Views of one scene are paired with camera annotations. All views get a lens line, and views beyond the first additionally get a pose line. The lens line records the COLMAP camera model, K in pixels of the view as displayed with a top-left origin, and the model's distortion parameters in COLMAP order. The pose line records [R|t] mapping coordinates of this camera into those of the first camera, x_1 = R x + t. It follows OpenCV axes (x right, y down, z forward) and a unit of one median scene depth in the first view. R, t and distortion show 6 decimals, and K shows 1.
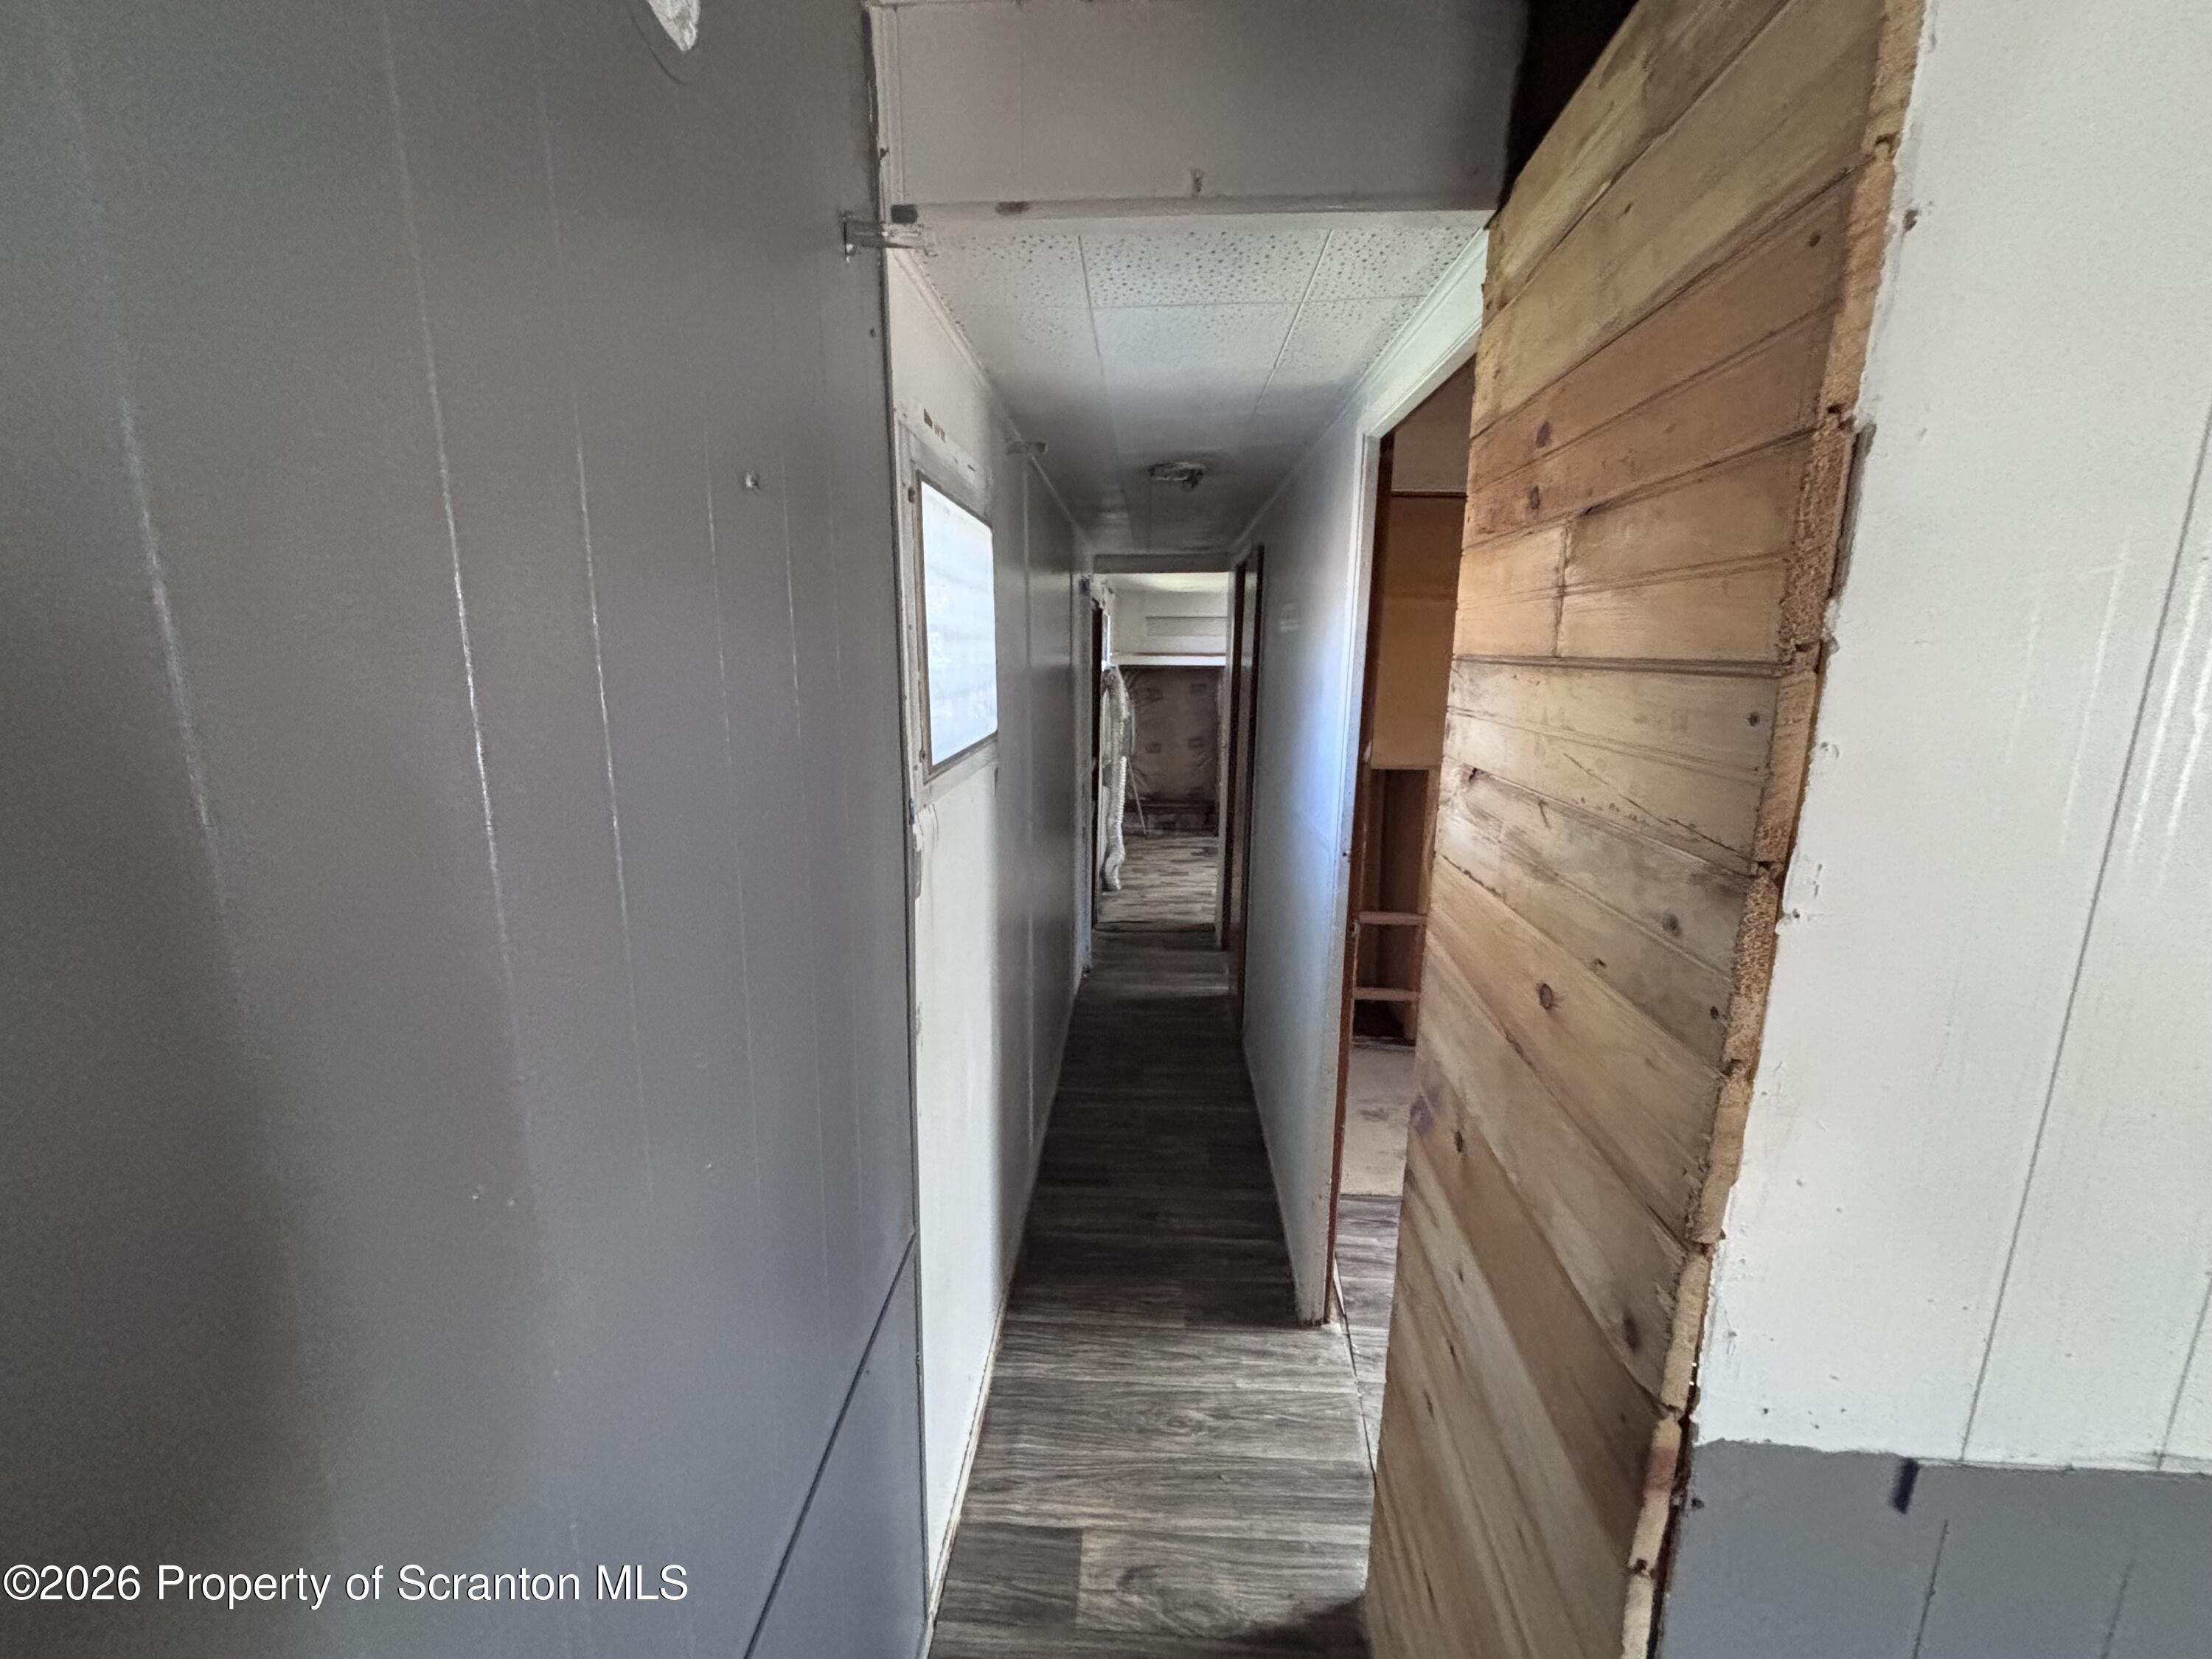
lens RADIAL K [[884.3, 0, 1108.1], [0, 884.3, 828.0], [0, 0, 1]] dist [0.001029, 0.000414]
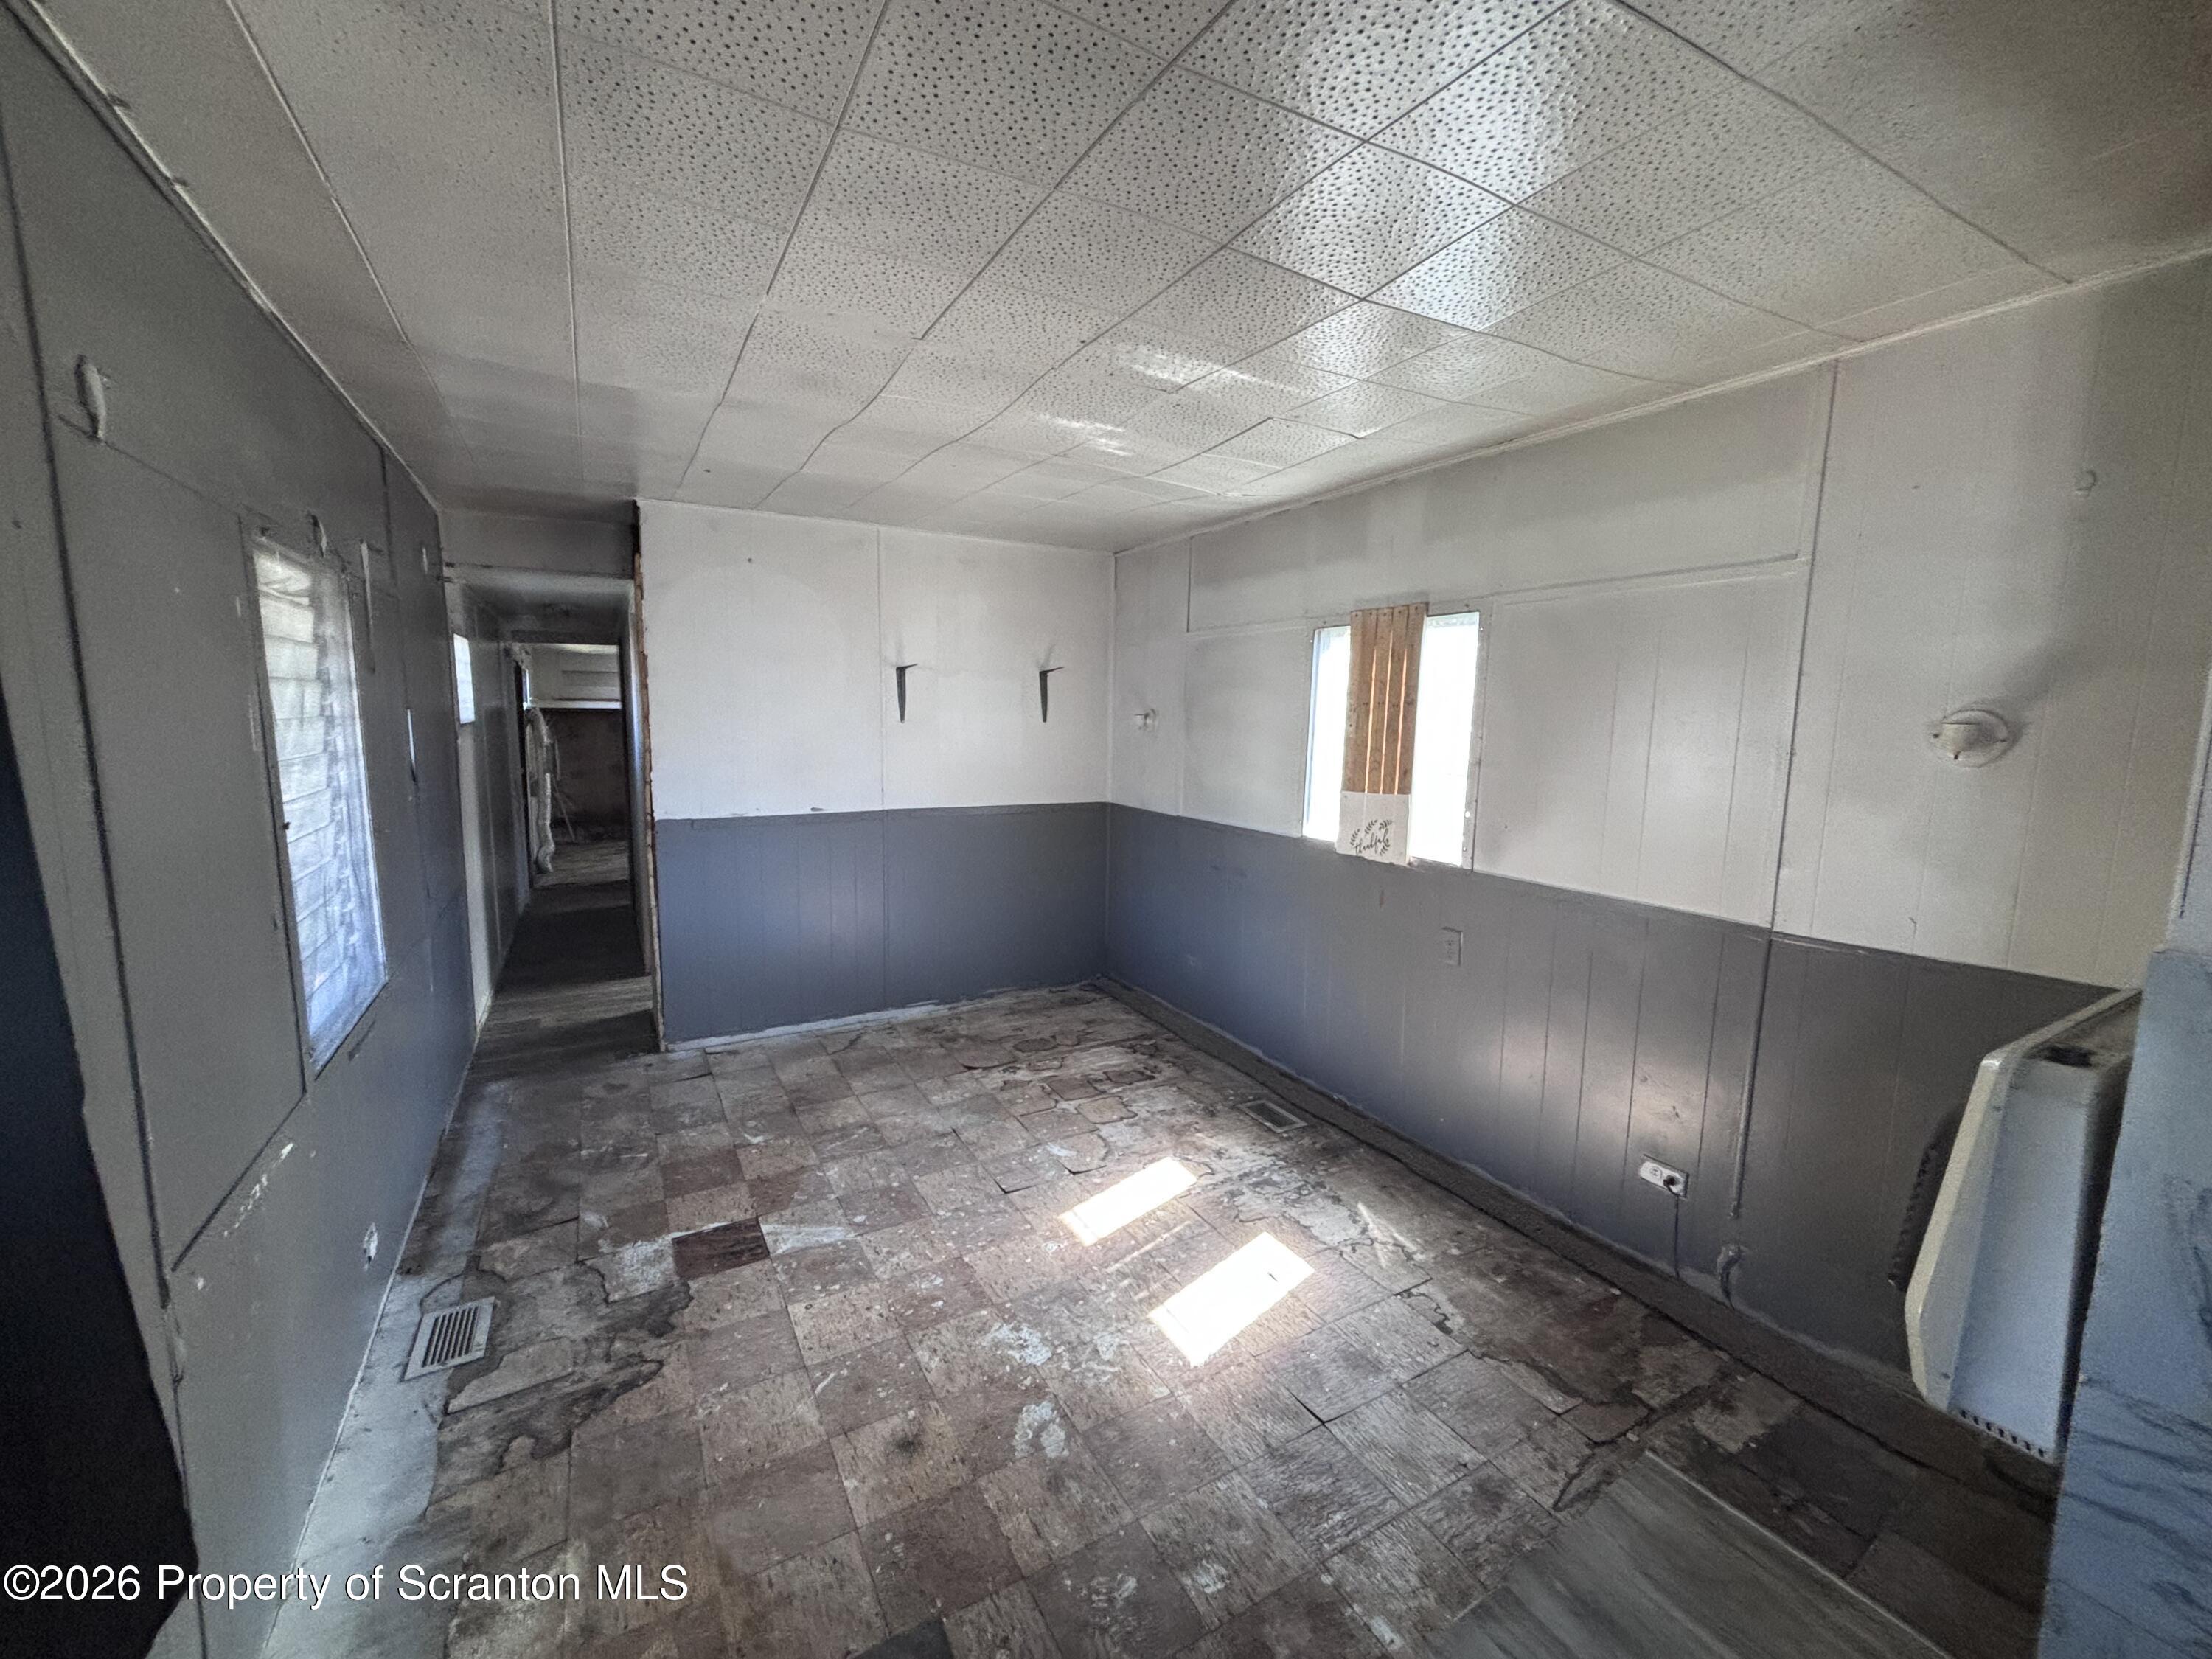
lens RADIAL K [[884.3, 0, 1095.3], [0, 884.3, 827.6], [0, 0, 1]] dist [0.001029, 0.000414]
pose [[0.845150, -0.064226, 0.530656, 0.001796], [0.097461, 0.994629, -0.034840, 0.138372], [-0.525569, 0.081163, 0.846871, -0.614020]]
